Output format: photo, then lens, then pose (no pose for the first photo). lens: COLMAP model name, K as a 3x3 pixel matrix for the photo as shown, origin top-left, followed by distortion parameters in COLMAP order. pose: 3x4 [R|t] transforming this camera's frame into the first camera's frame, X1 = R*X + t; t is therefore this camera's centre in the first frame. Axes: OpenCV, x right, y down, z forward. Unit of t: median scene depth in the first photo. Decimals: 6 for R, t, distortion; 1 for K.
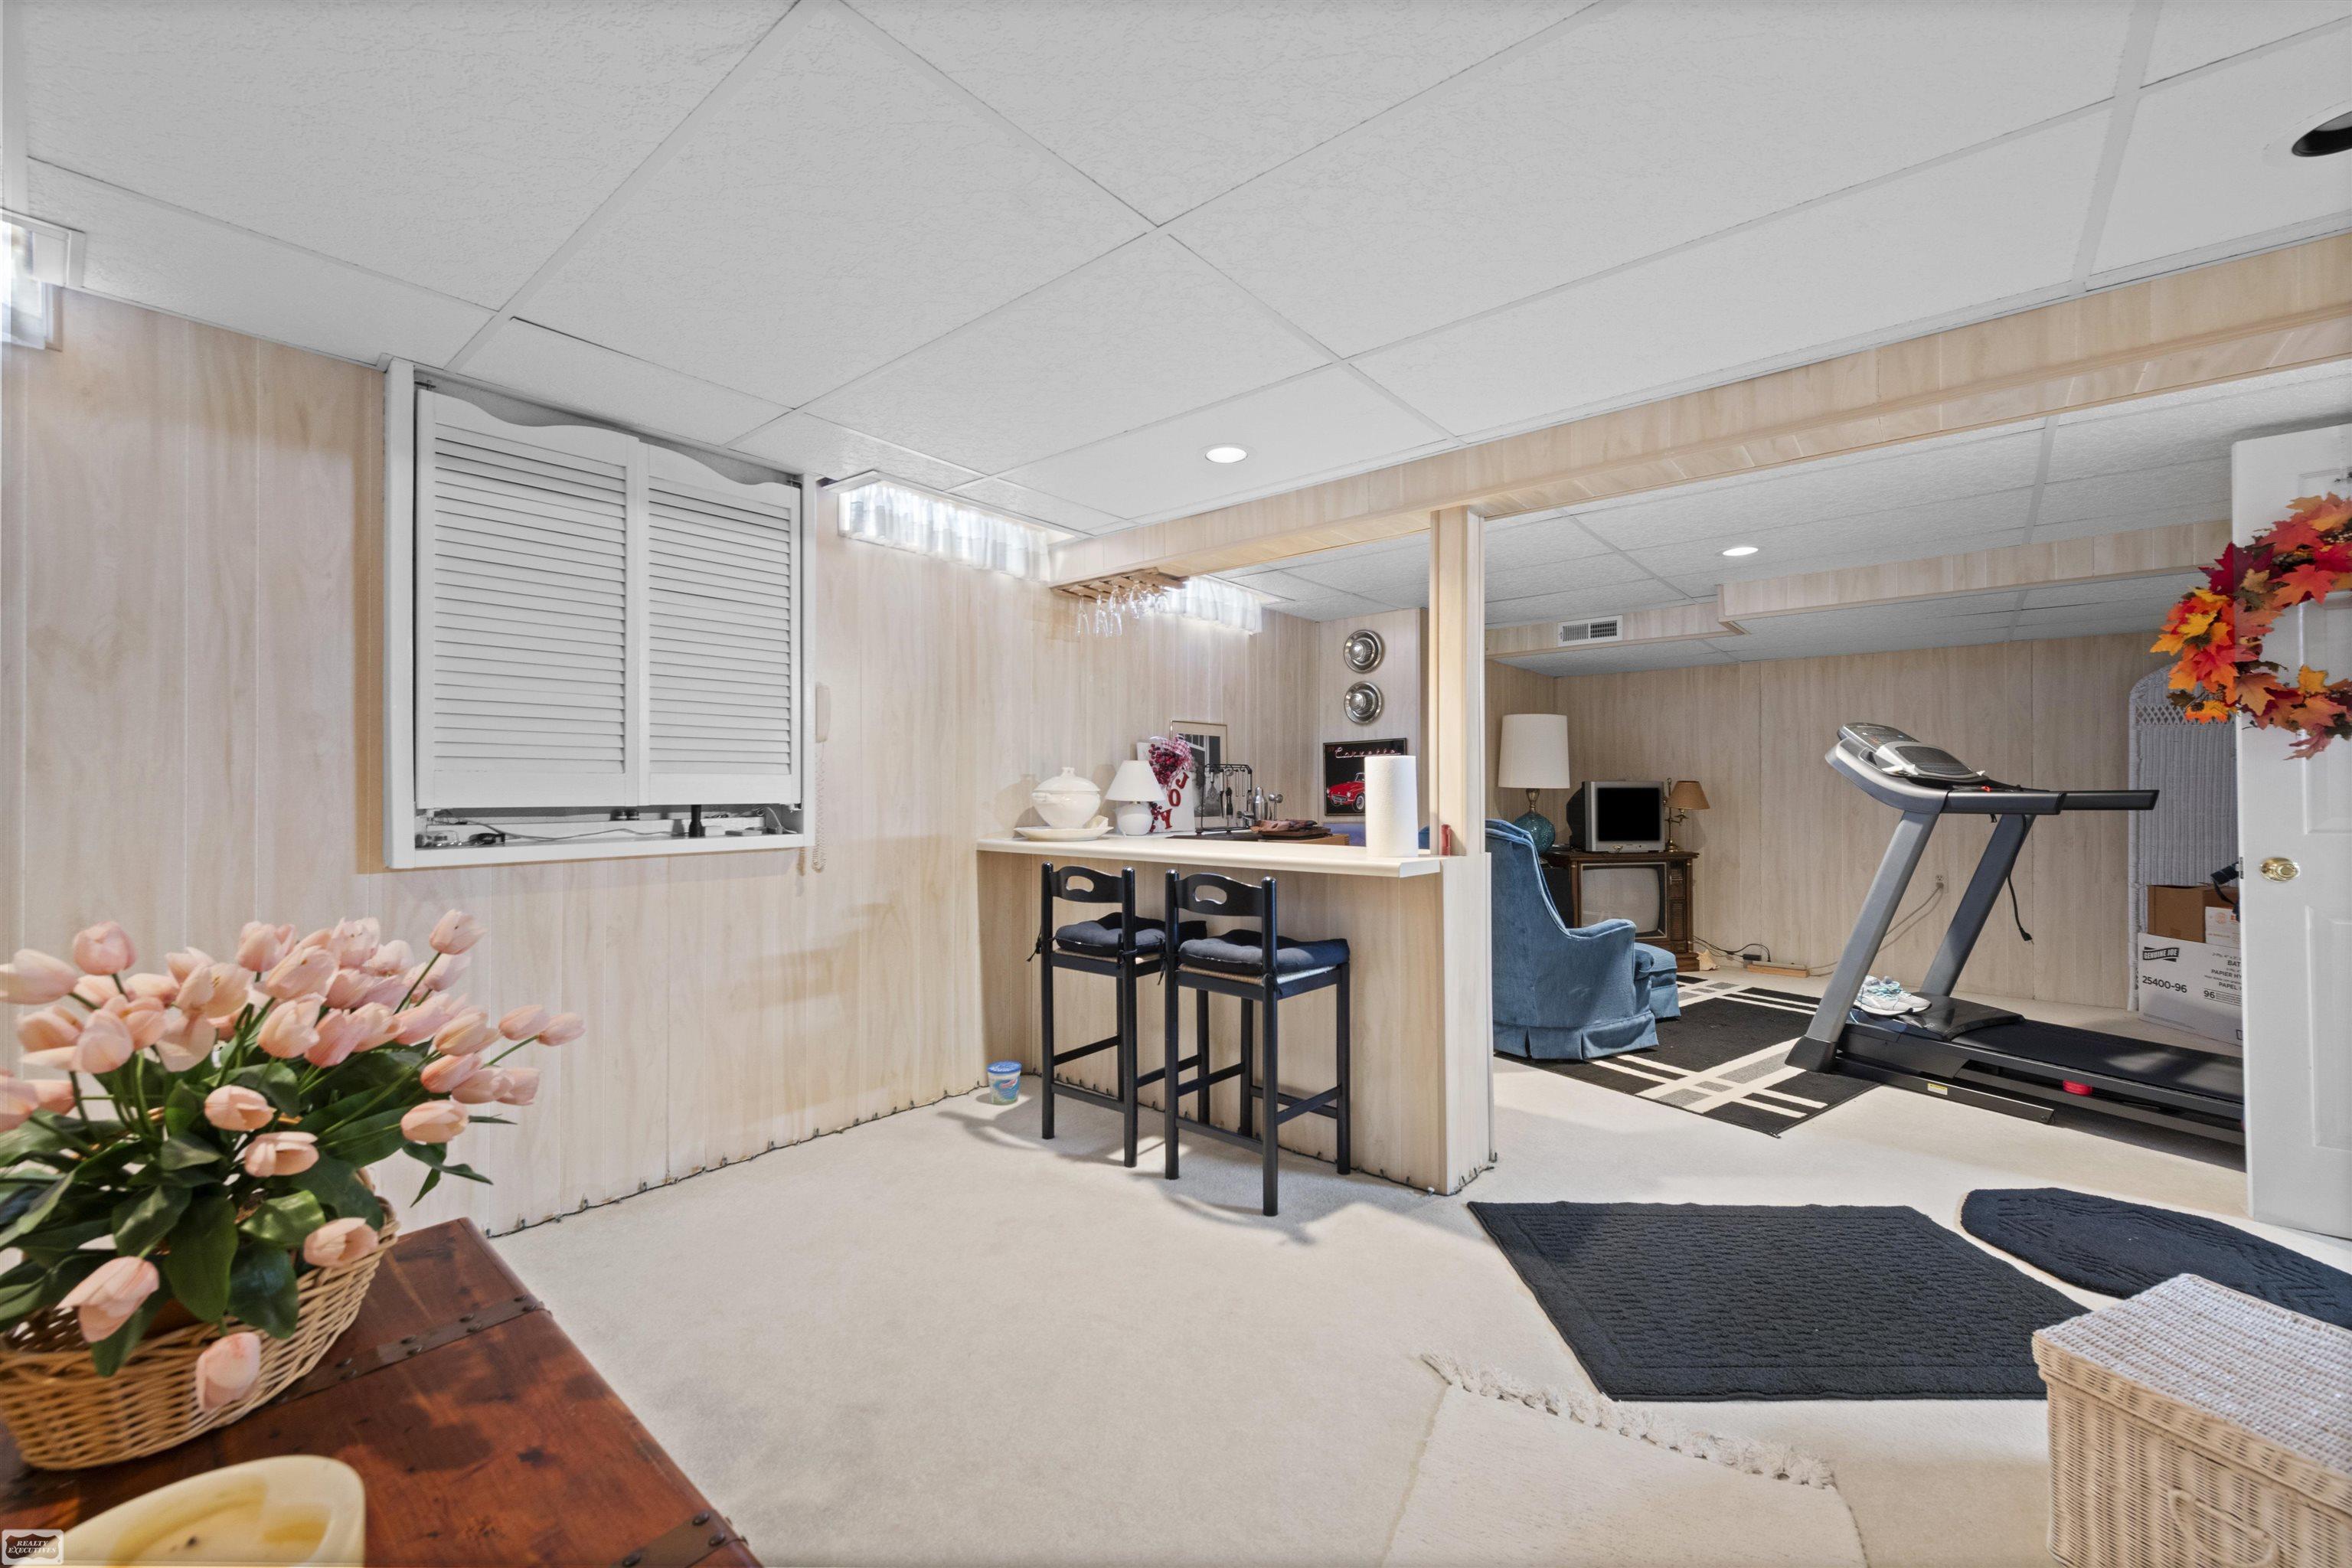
lens RADIAL K [[920.6, 0, 1177.0], [0, 920.6, 787.9], [0, 0, 1]] dist [0.004326, 0.000198]
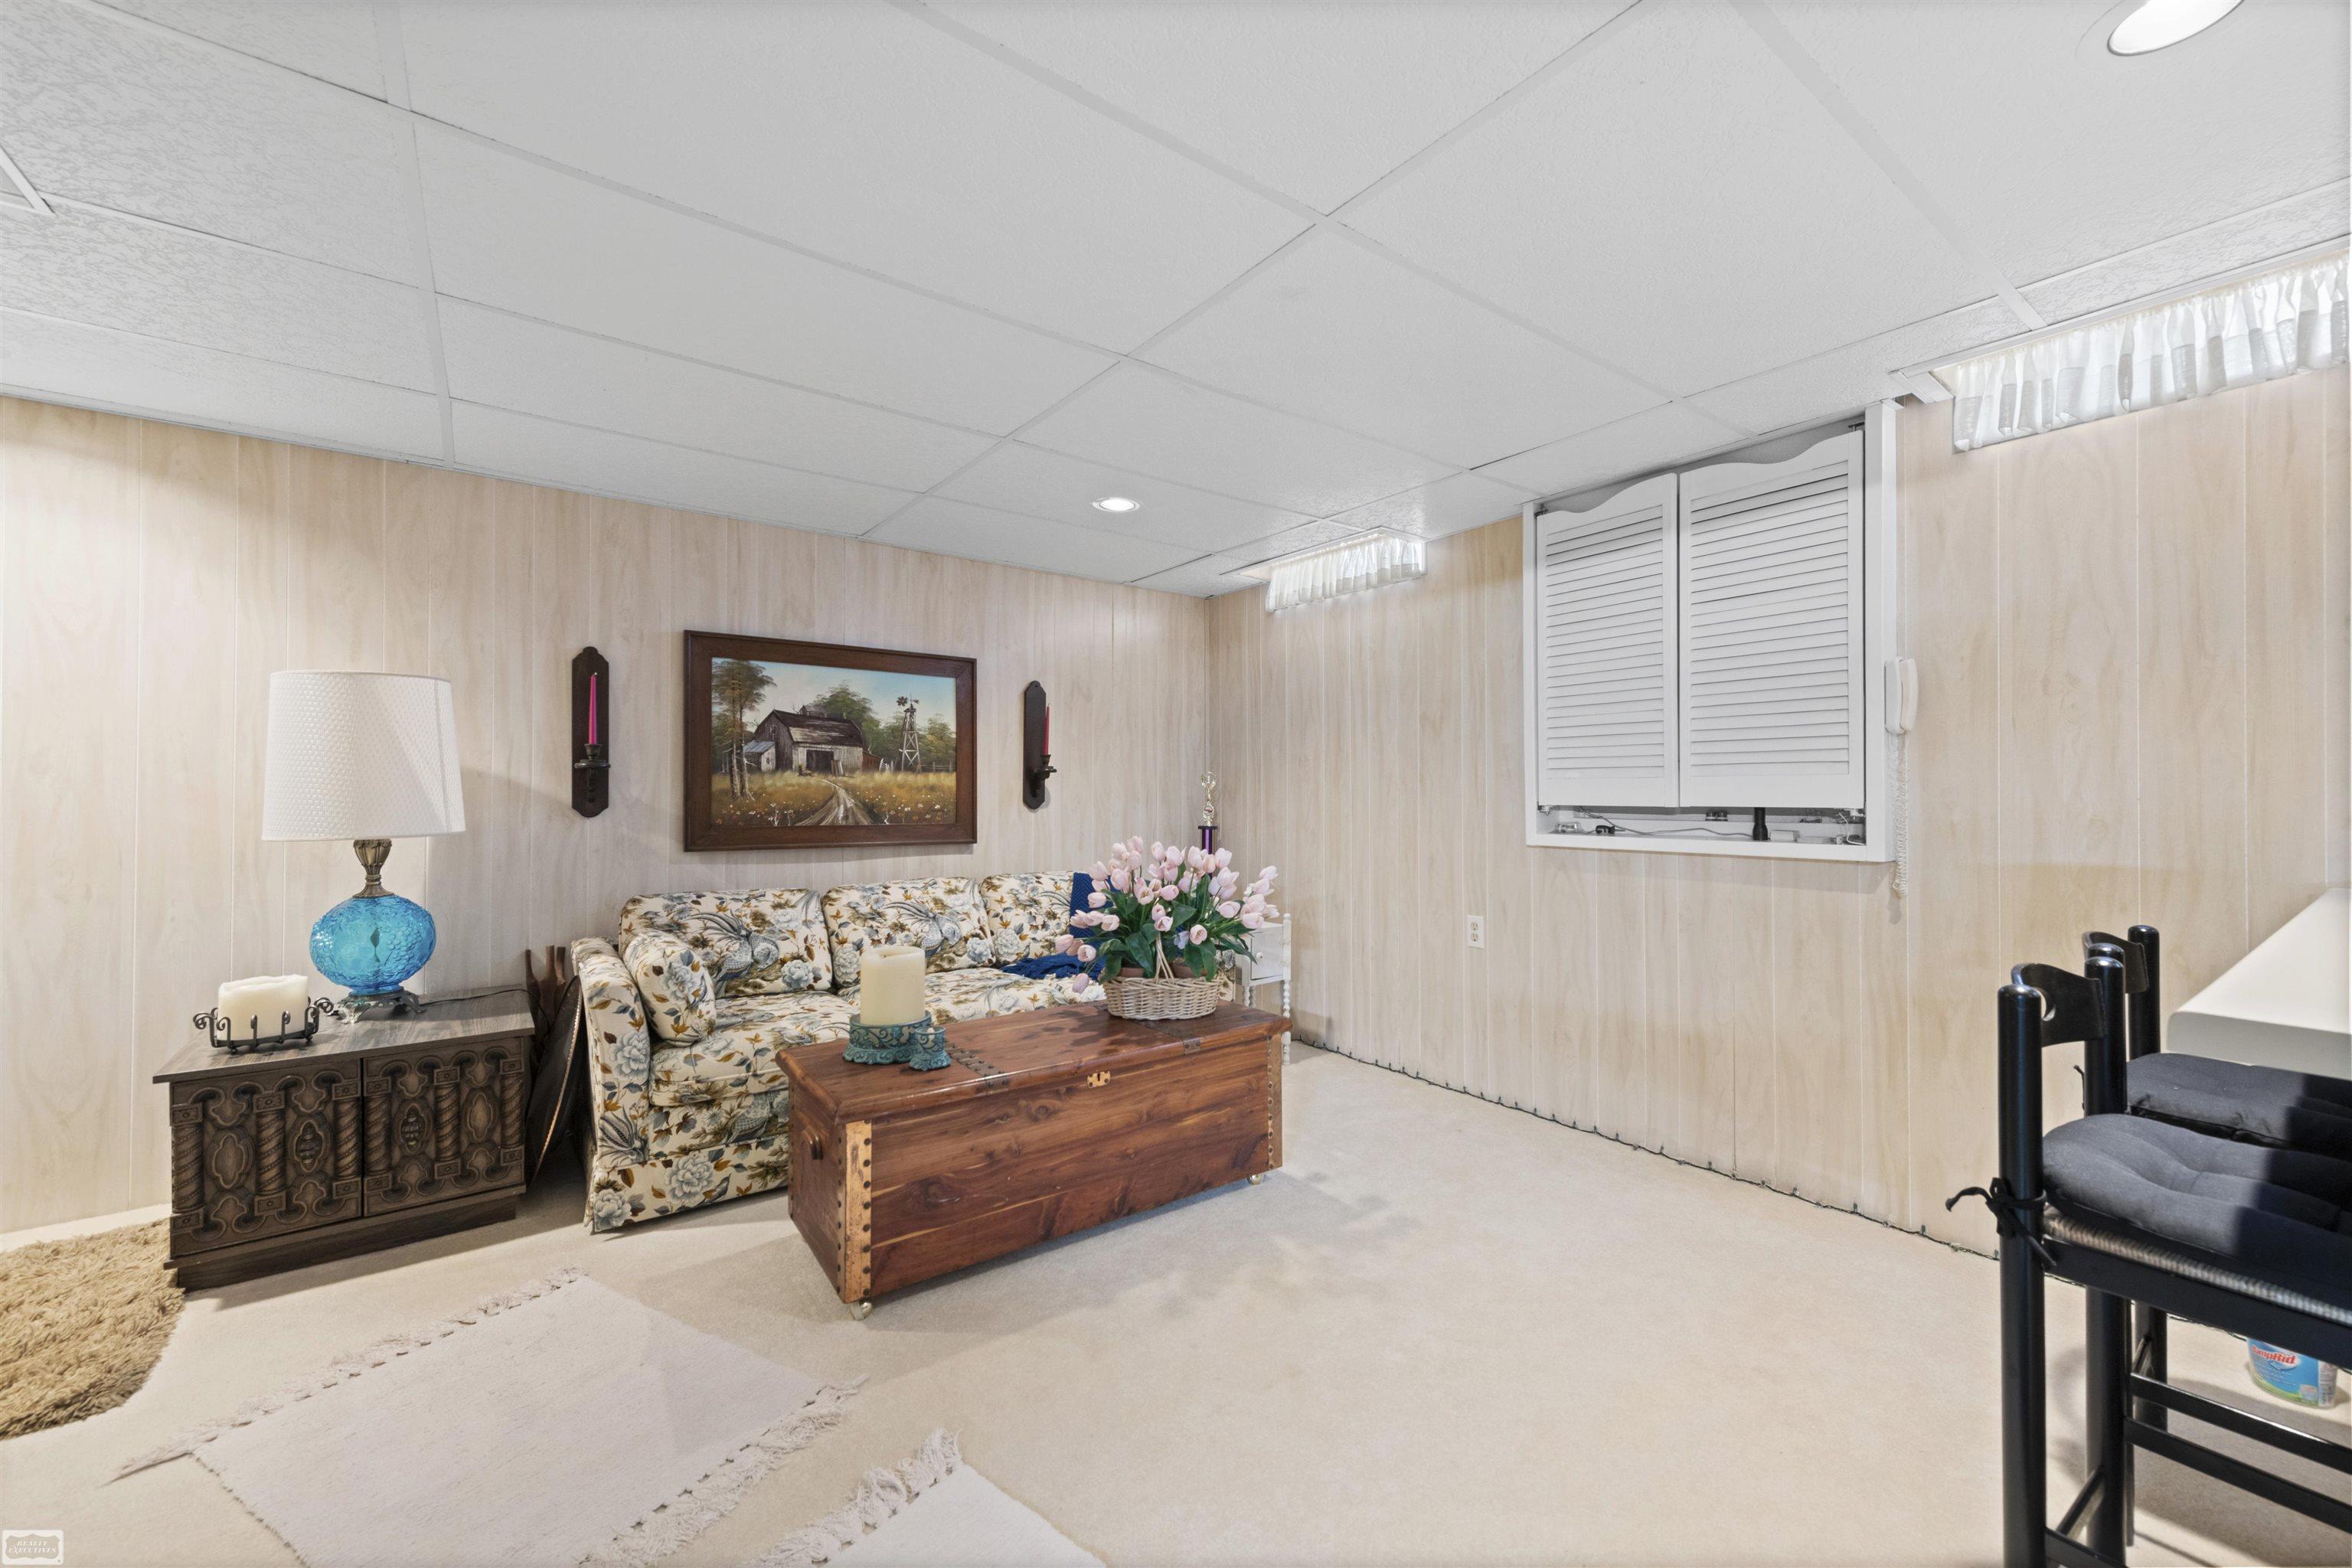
lens RADIAL K [[920.6, 0, 1177.4], [0, 920.6, 782.8], [0, 0, 1]] dist [0.004326, 0.000198]
pose [[-0.249178, -0.005421, -0.968443, 0.592272], [0.006664, 0.999951, -0.007312, -0.004826], [0.968435, -0.008276, -0.249129, 0.659024]]
